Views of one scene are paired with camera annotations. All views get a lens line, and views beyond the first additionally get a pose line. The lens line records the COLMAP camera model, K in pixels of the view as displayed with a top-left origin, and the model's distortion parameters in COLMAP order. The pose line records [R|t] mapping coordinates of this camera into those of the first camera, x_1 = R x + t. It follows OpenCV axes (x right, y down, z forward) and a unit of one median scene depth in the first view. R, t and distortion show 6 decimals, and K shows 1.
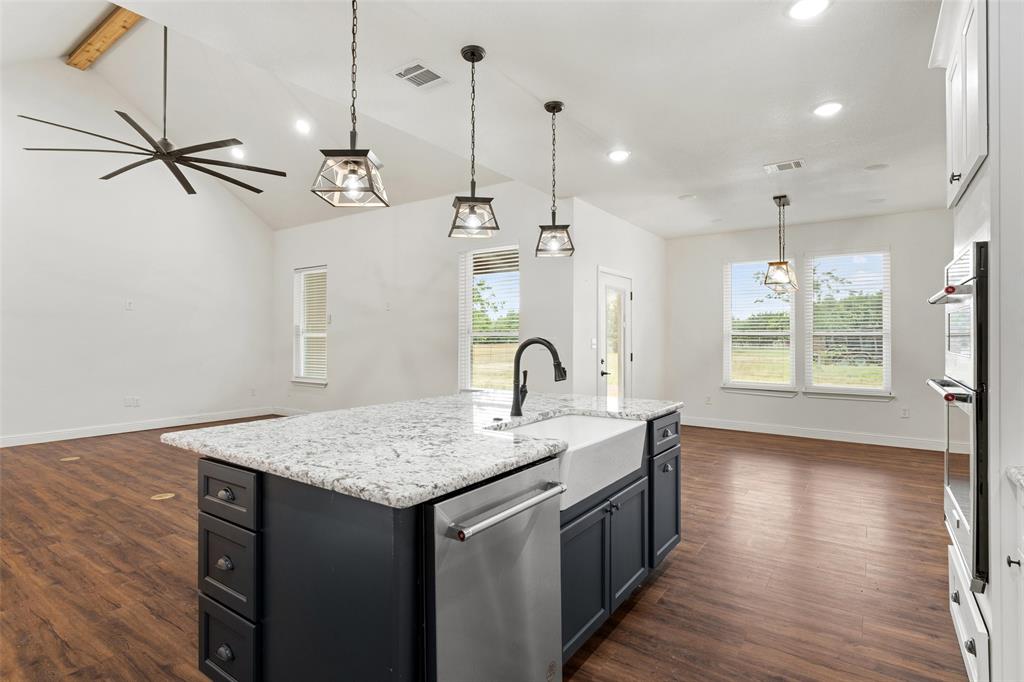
lens RADIAL K [[513.4, 0, 496.5], [0, 513.4, 333.8], [0, 0, 1]] dist [0.000472, 0.001682]
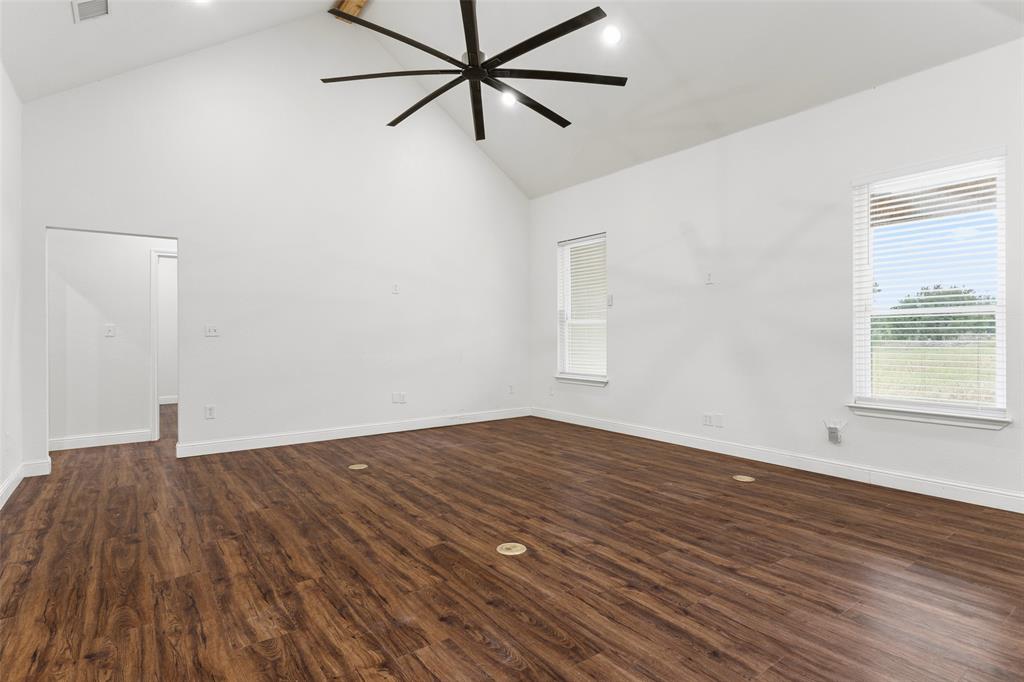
lens RADIAL K [[513.4, 0, 505.4], [0, 513.4, 338.1], [0, 0, 1]] dist [0.000472, 0.001682]
pose [[0.954193, -0.004234, -0.299162, -0.361528], [0.009543, 0.999822, 0.016289, 0.022548], [0.299040, -0.018398, 0.954063, 0.285011]]
